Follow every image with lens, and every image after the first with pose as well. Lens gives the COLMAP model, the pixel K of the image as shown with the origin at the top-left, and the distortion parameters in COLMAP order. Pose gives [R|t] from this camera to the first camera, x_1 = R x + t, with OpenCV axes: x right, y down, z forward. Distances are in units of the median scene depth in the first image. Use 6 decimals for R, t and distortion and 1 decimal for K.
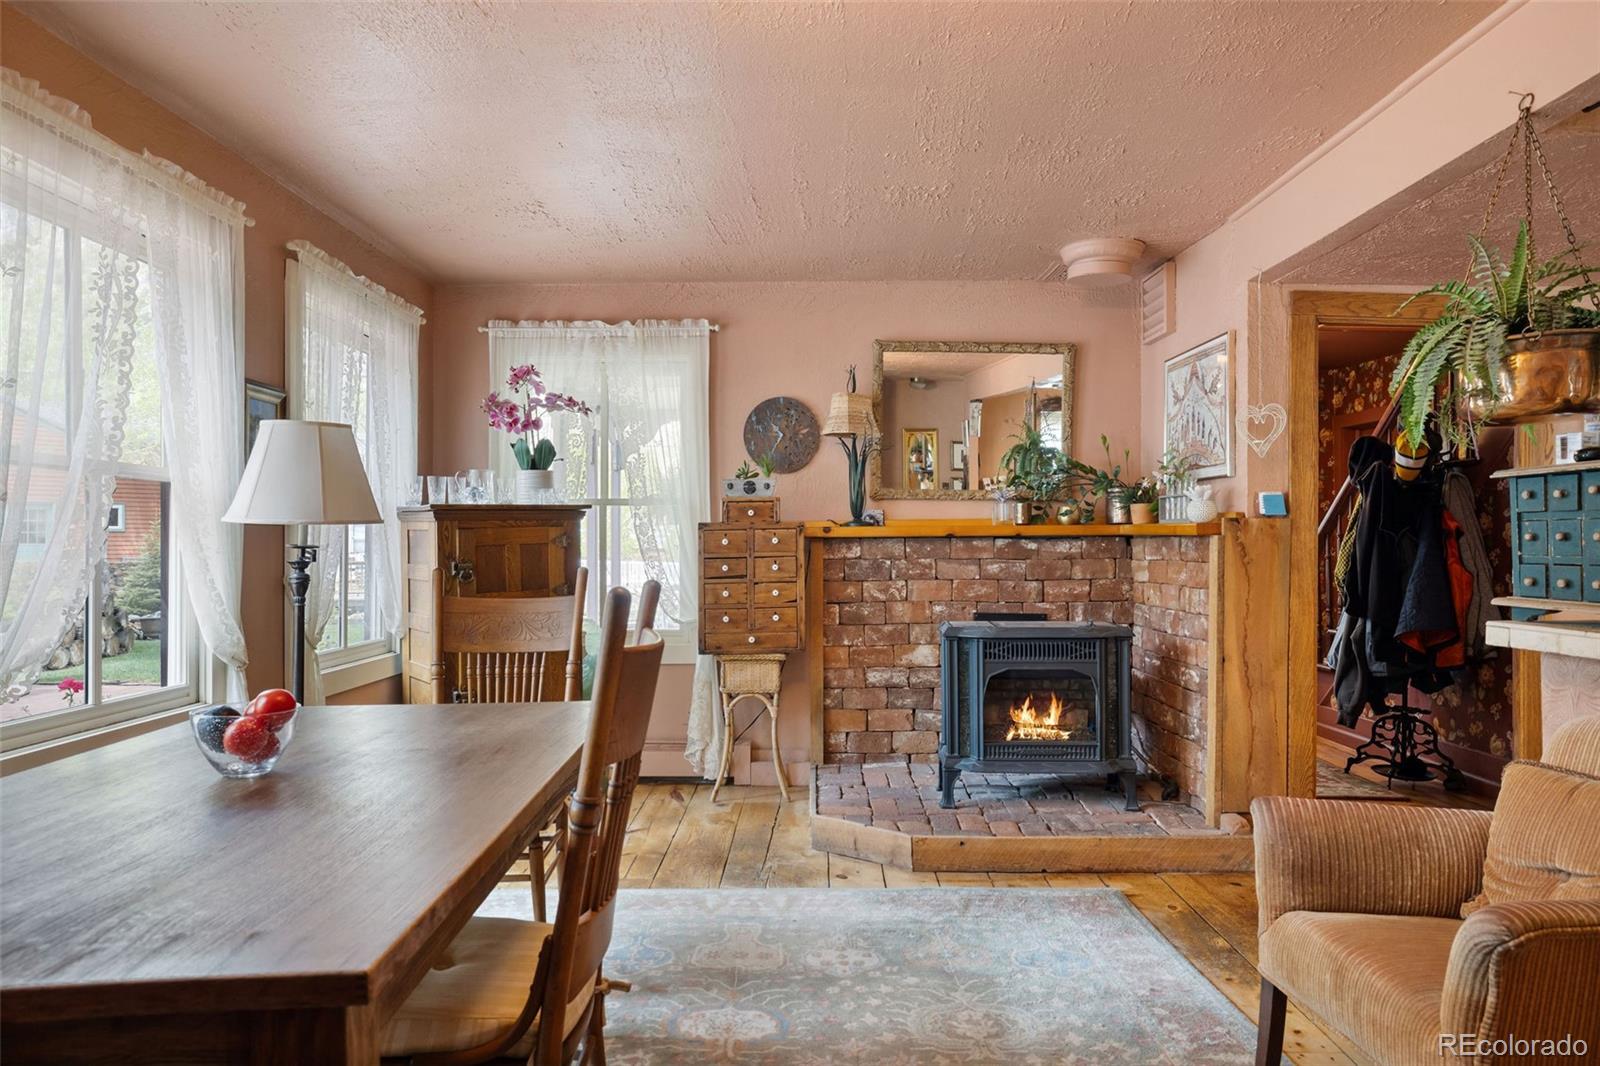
lens RADIAL K [[1017.0, 0, 797.4], [0, 1017.0, 535.3], [0, 0, 1]] dist [0.004835, 0.005254]
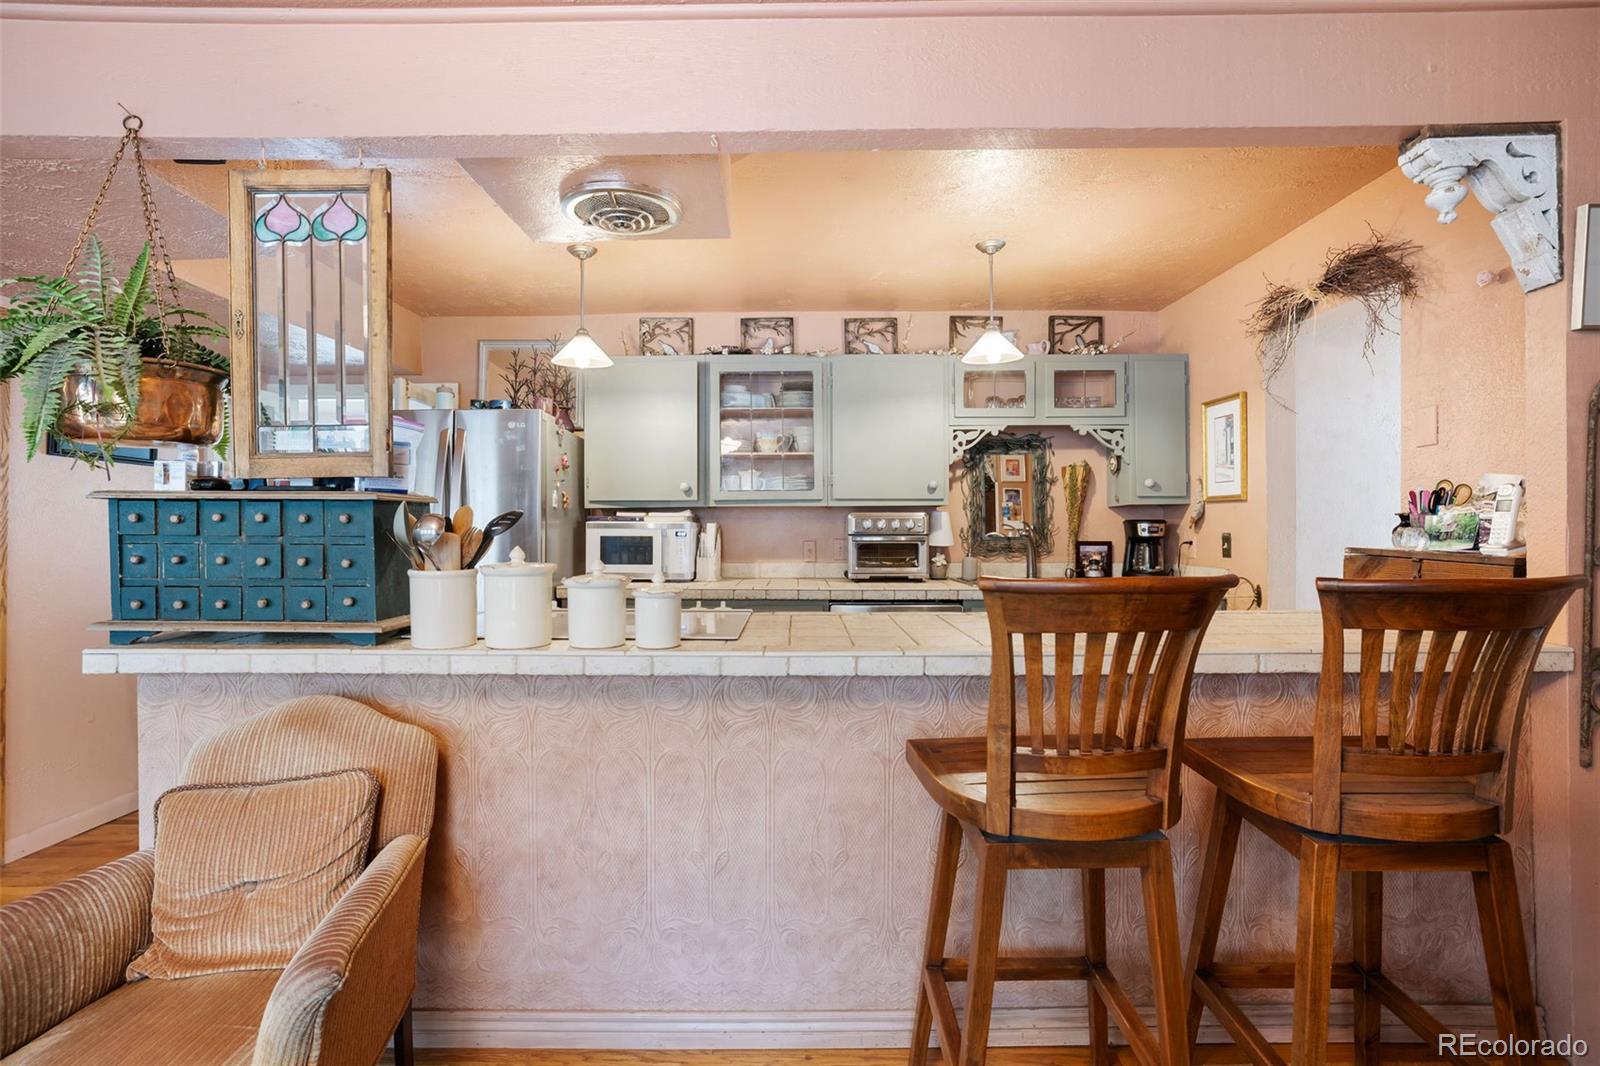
lens RADIAL K [[750.7, 0, 803.6], [0, 750.7, 535.2], [0, 0, 1]] dist [-0.003469, 0.000132]
pose [[-0.012944, -0.006458, 0.999895, -0.016594], [-0.008373, 0.999945, 0.006350, -0.020668], [-0.999881, -0.008290, -0.012997, 0.222869]]
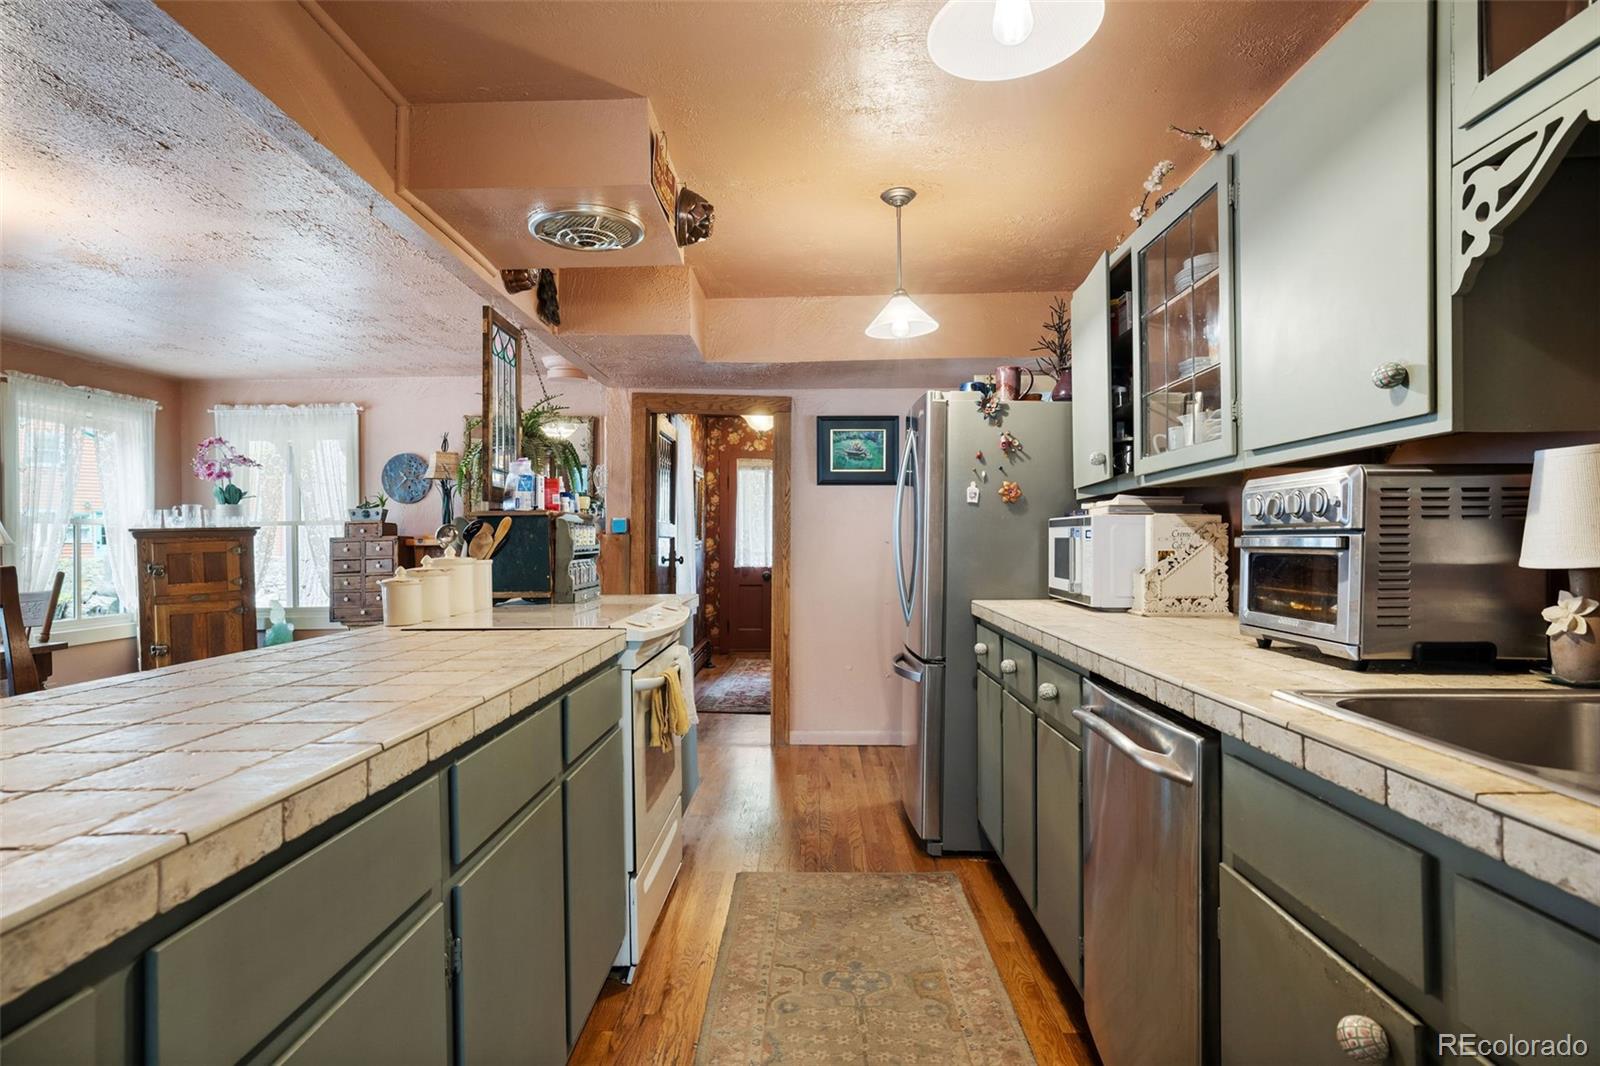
lens RADIAL K [[843.0, 0, 805.4], [0, 843.0, 536.2], [0, 0, 1]] dist [0.003450, 0.000870]
pose [[0.999850, -0.008895, -0.014877, 0.690980], [0.009023, 0.999922, 0.008590, -0.020115], [0.014800, -0.008723, 0.999852, -0.294764]]
